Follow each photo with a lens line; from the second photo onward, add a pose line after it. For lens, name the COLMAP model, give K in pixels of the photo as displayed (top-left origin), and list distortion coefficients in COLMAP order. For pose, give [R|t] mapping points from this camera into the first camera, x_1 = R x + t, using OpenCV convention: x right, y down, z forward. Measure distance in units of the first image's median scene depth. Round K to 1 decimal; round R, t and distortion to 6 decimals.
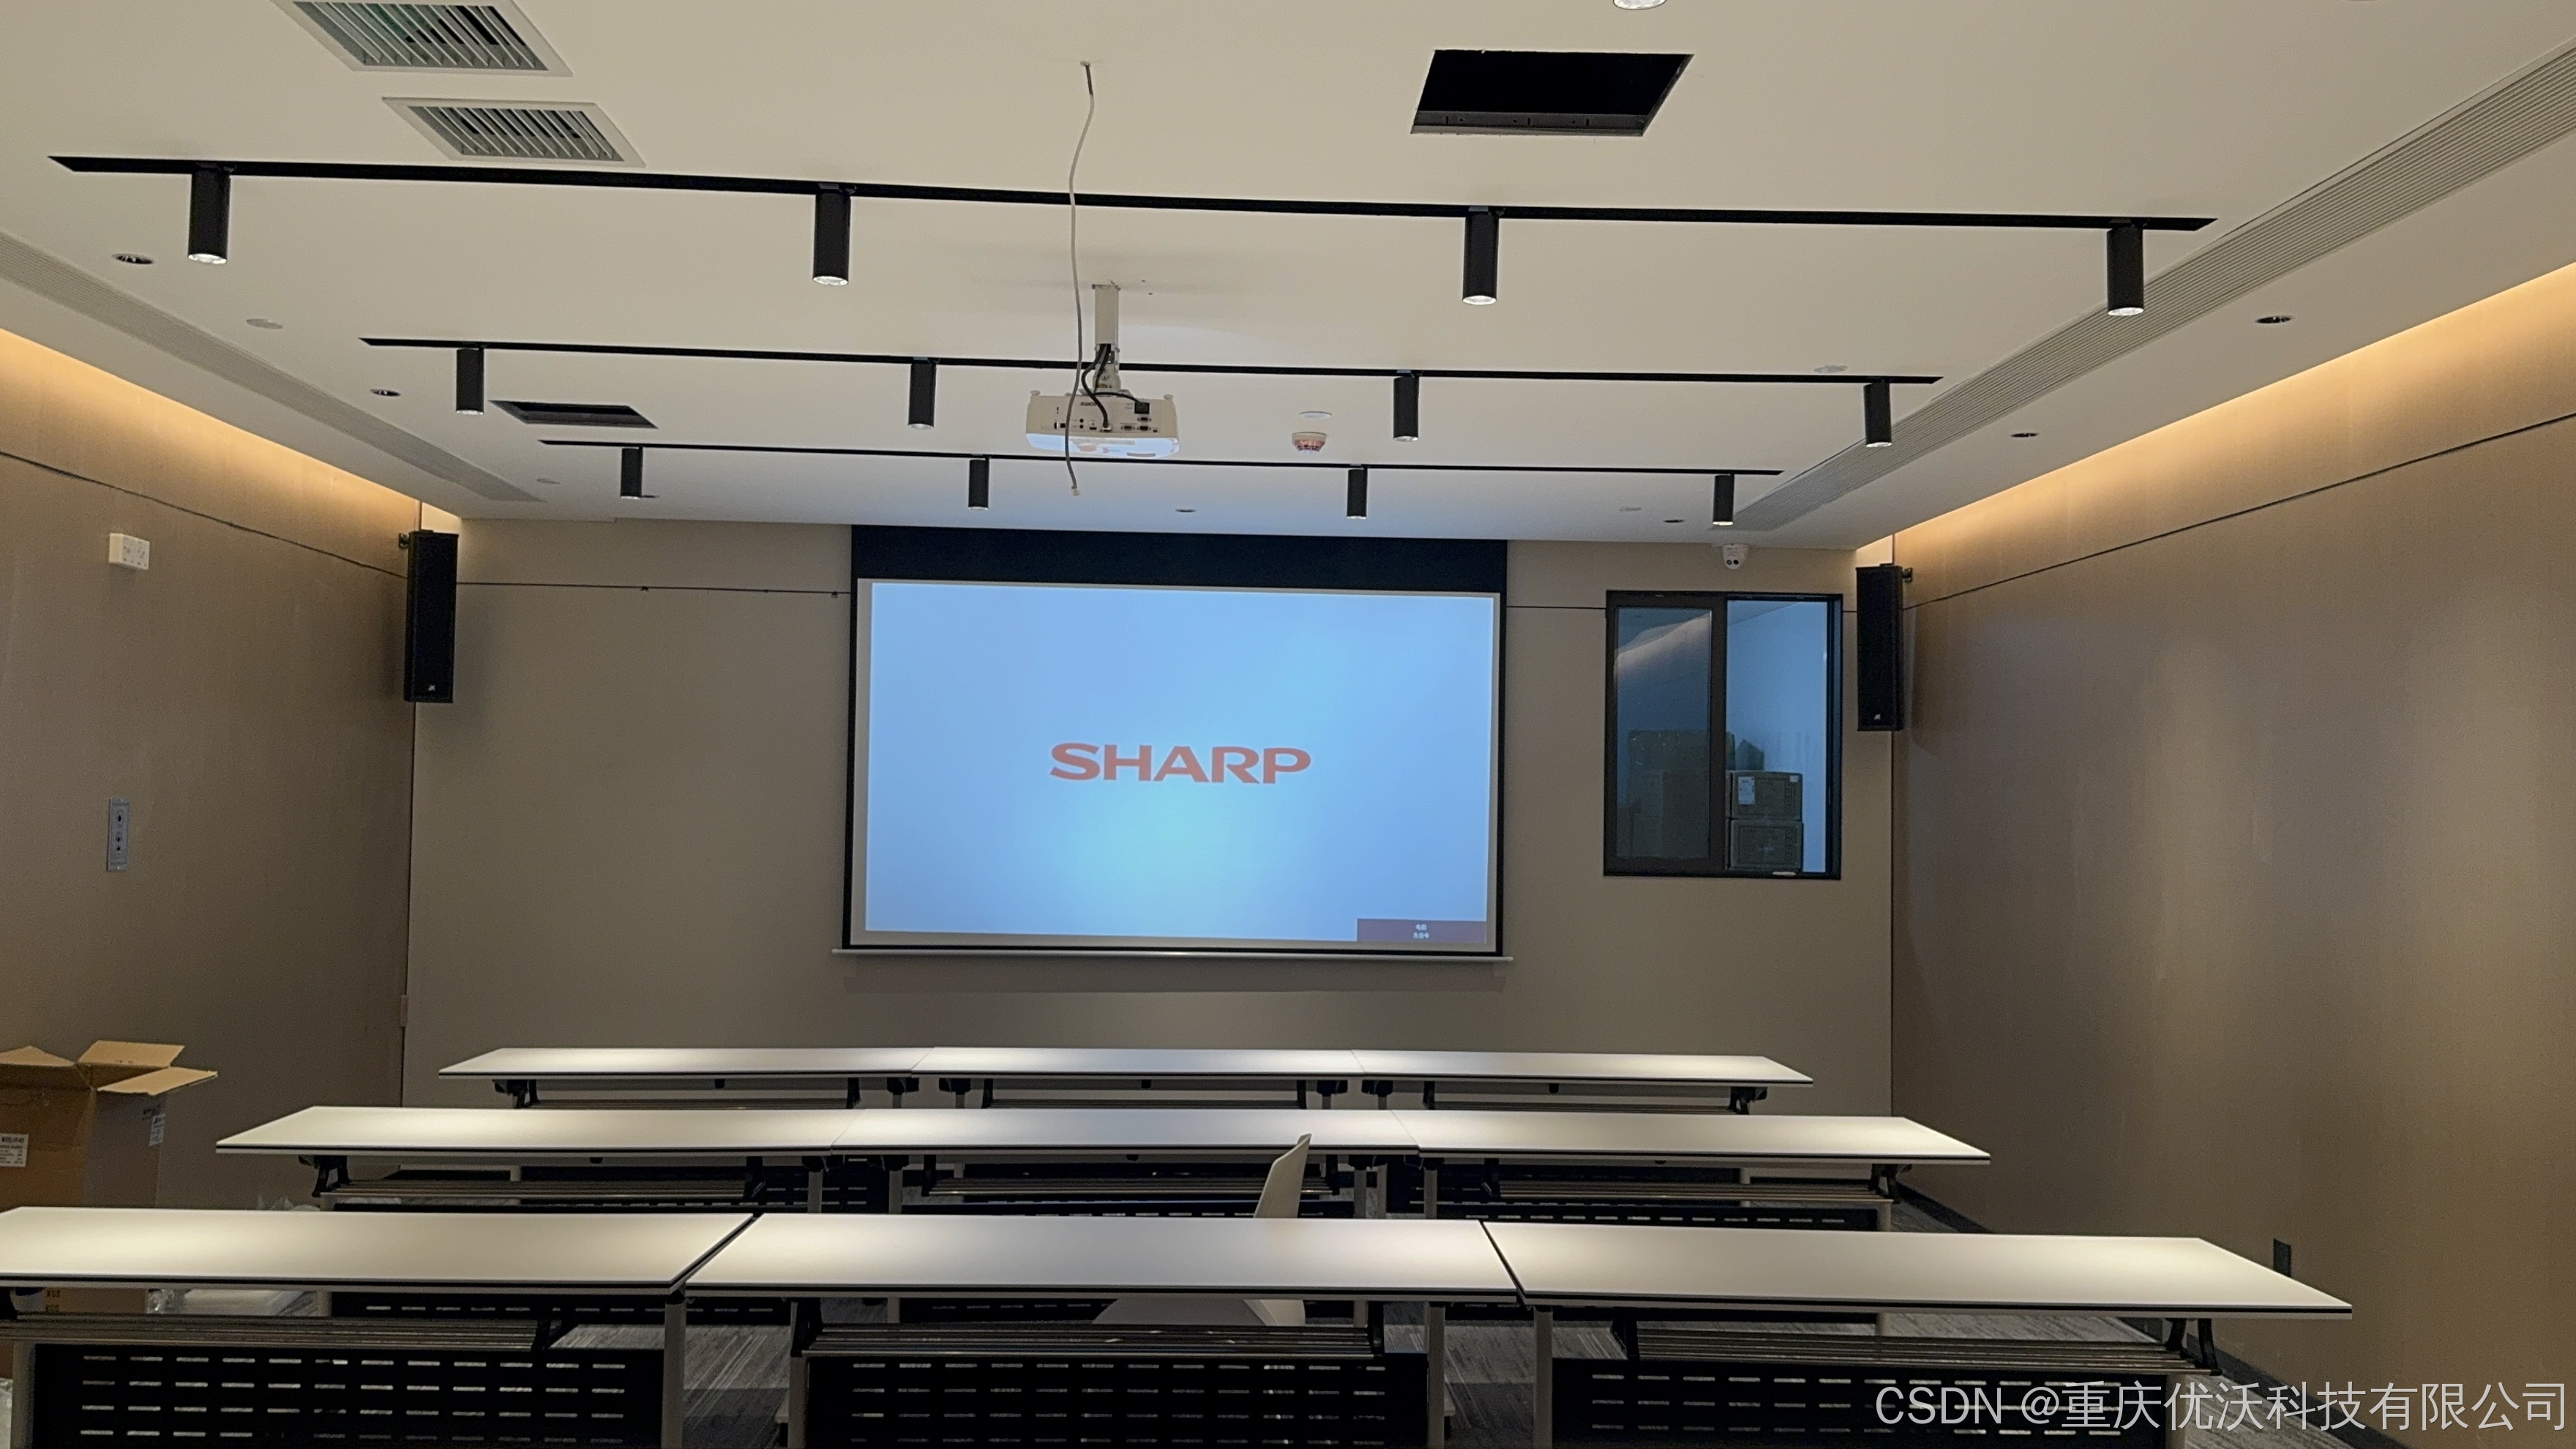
lens RADIAL K [[1963.3, 0, 1288.0], [0, 1963.3, 724.5], [0, 0, 1]] dist [0.116611, -0.182571]
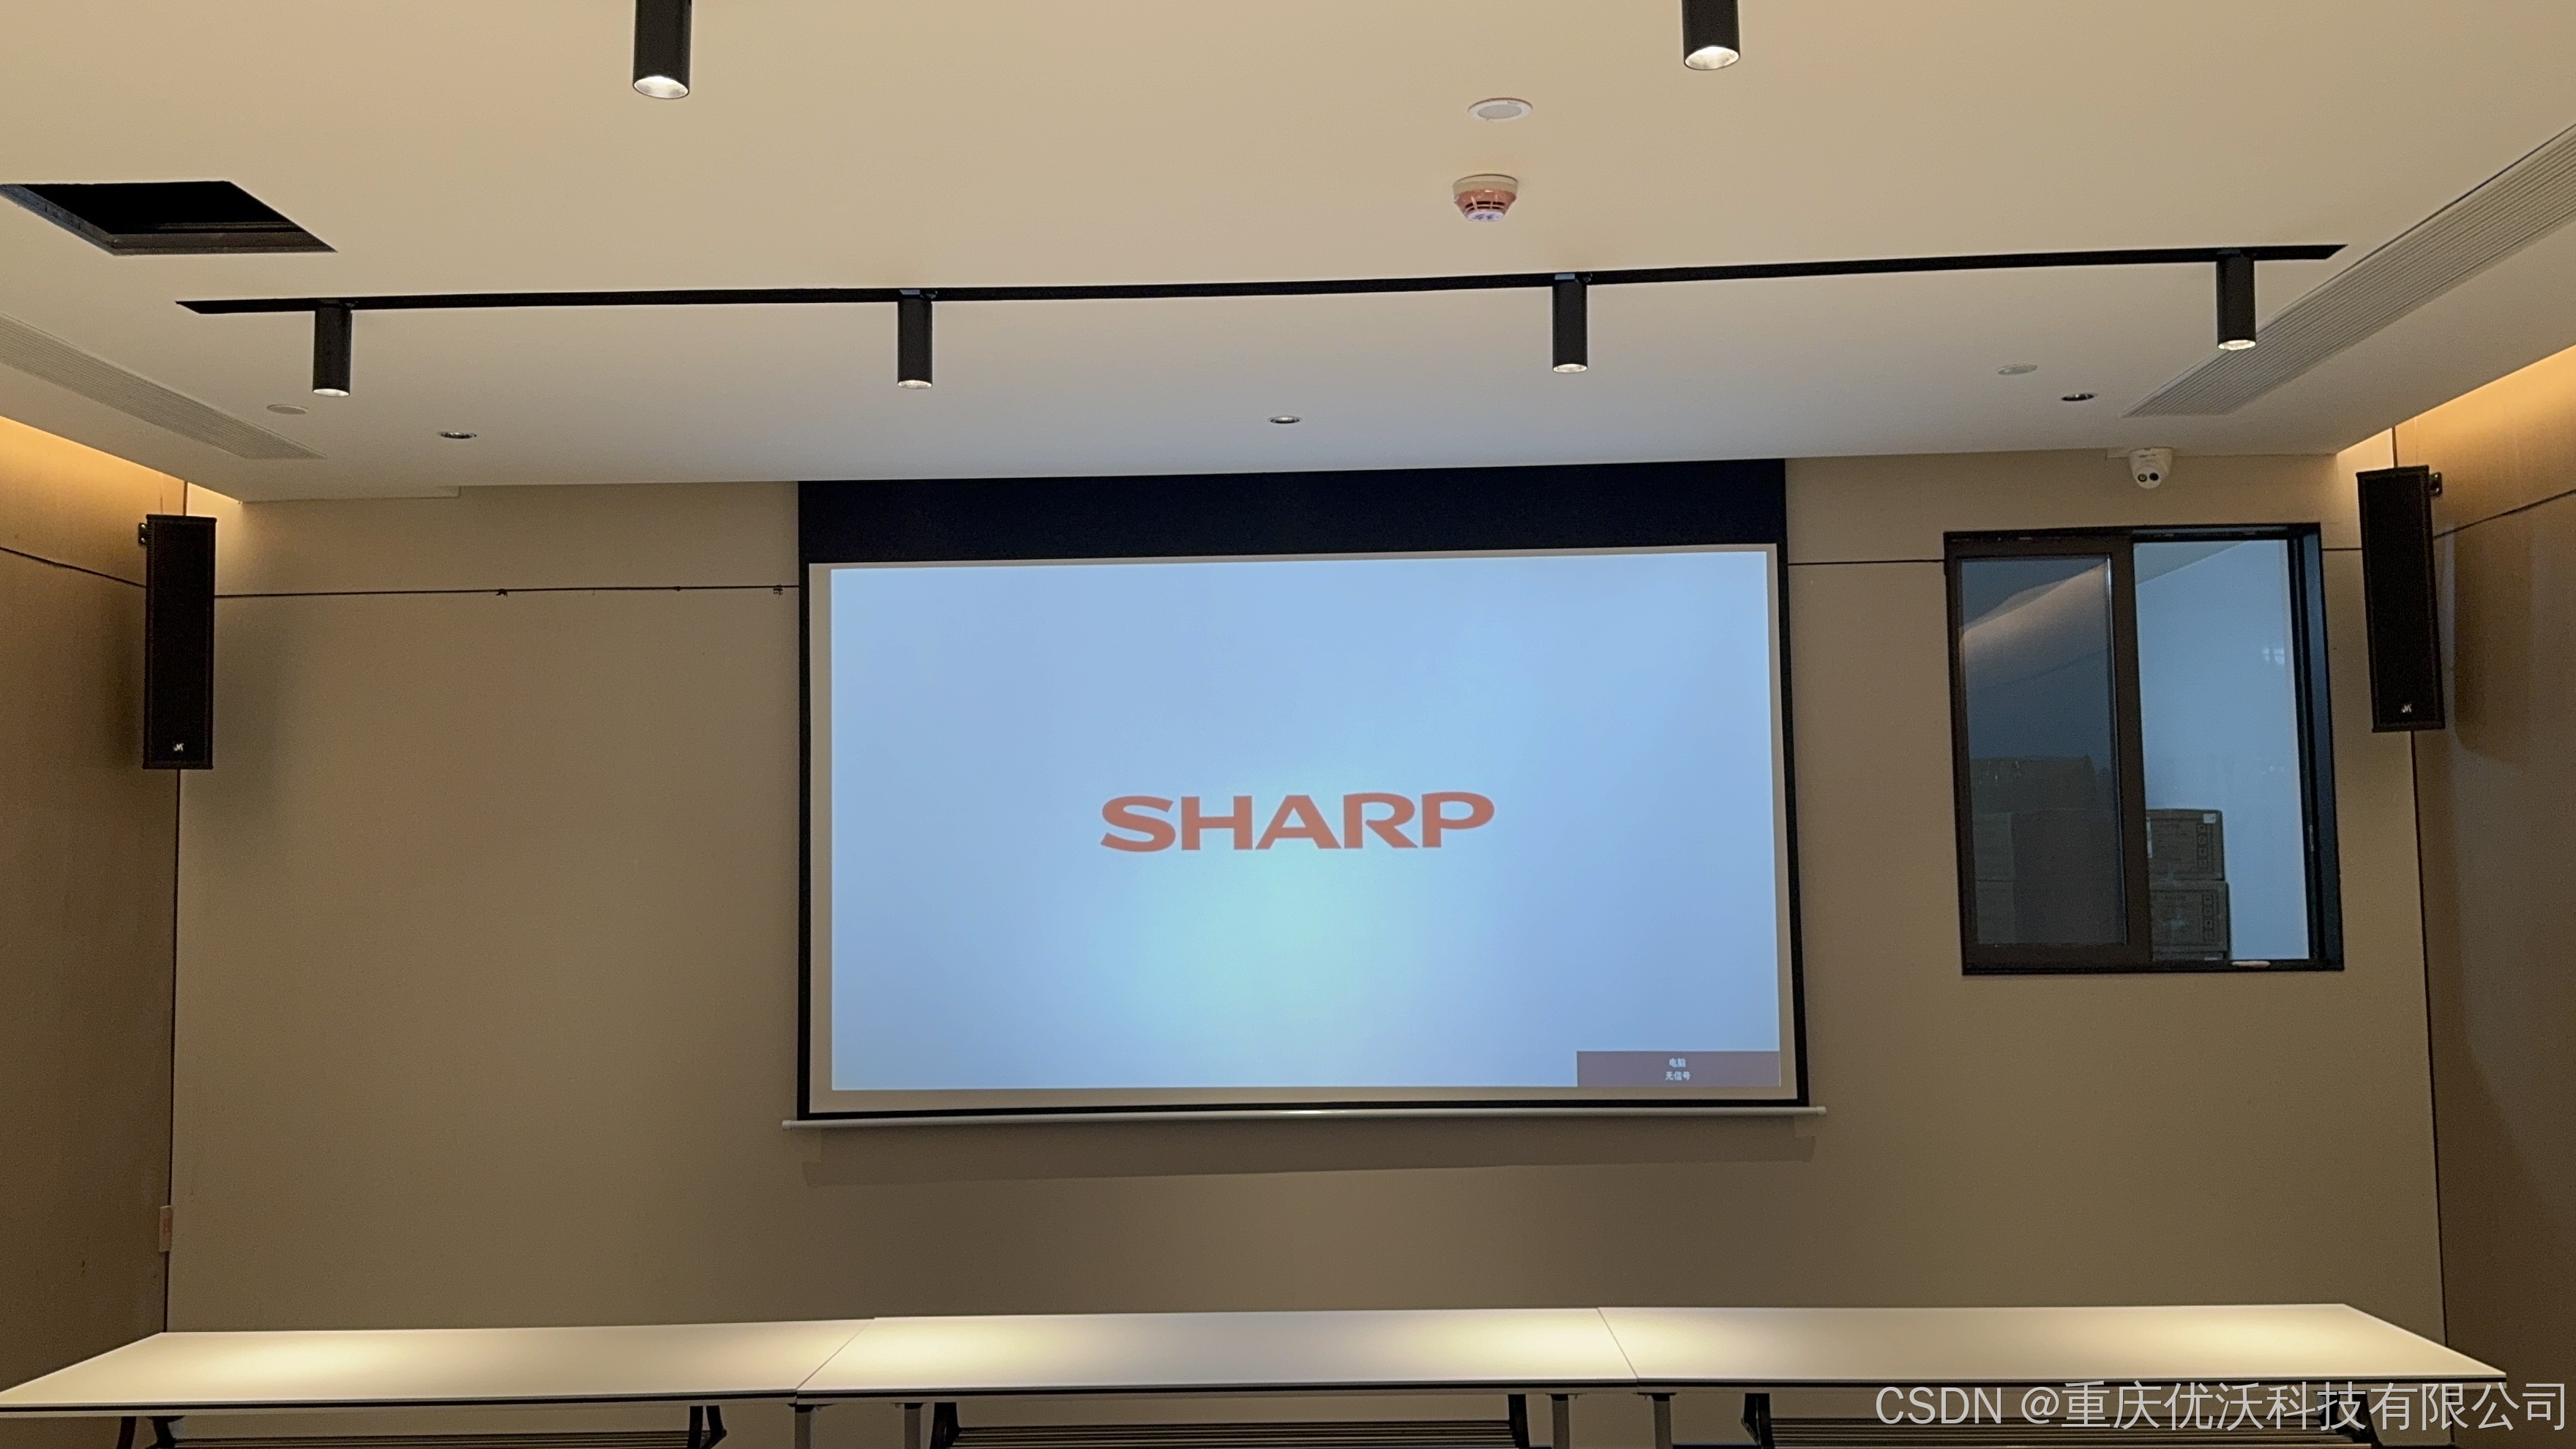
lens RADIAL K [[1963.3, 0, 1288.0], [0, 1963.3, 724.5], [0, 0, 1]] dist [0.116611, -0.182571]
pose [[0.998164, -0.036783, -0.048117, -0.024523], [0.034605, 0.998372, -0.045337, 0.017083], [0.049706, 0.043589, 0.997812, 0.339113]]
